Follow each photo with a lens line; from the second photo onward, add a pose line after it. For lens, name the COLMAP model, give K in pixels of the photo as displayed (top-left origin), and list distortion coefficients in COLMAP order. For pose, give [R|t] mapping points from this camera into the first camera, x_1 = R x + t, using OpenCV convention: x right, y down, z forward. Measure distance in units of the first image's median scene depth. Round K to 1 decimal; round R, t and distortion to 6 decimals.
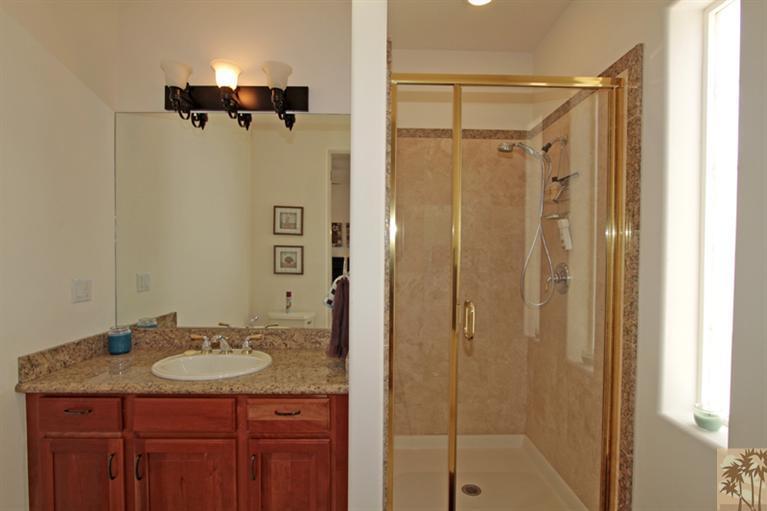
lens RADIAL K [[372.9, 0, 389.5], [0, 372.9, 259.2], [0, 0, 1]] dist [-0.015895, 0.000760]
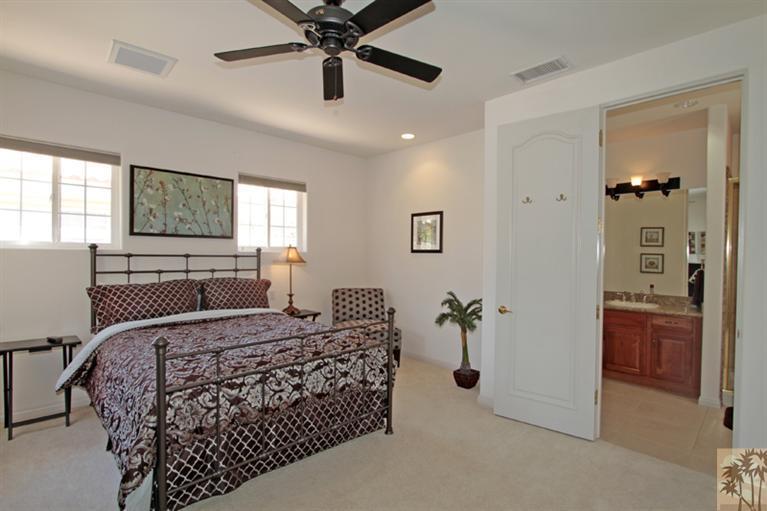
lens RADIAL K [[372.9, 0, 389.5], [0, 372.9, 259.2], [0, 0, 1]] dist [-0.015895, 0.000760]
pose [[0.686751, 0.013707, -0.726764, 0.126797], [-0.022153, 0.999752, -0.002077, 0.017765], [0.726555, 0.017527, 0.686884, -1.189253]]
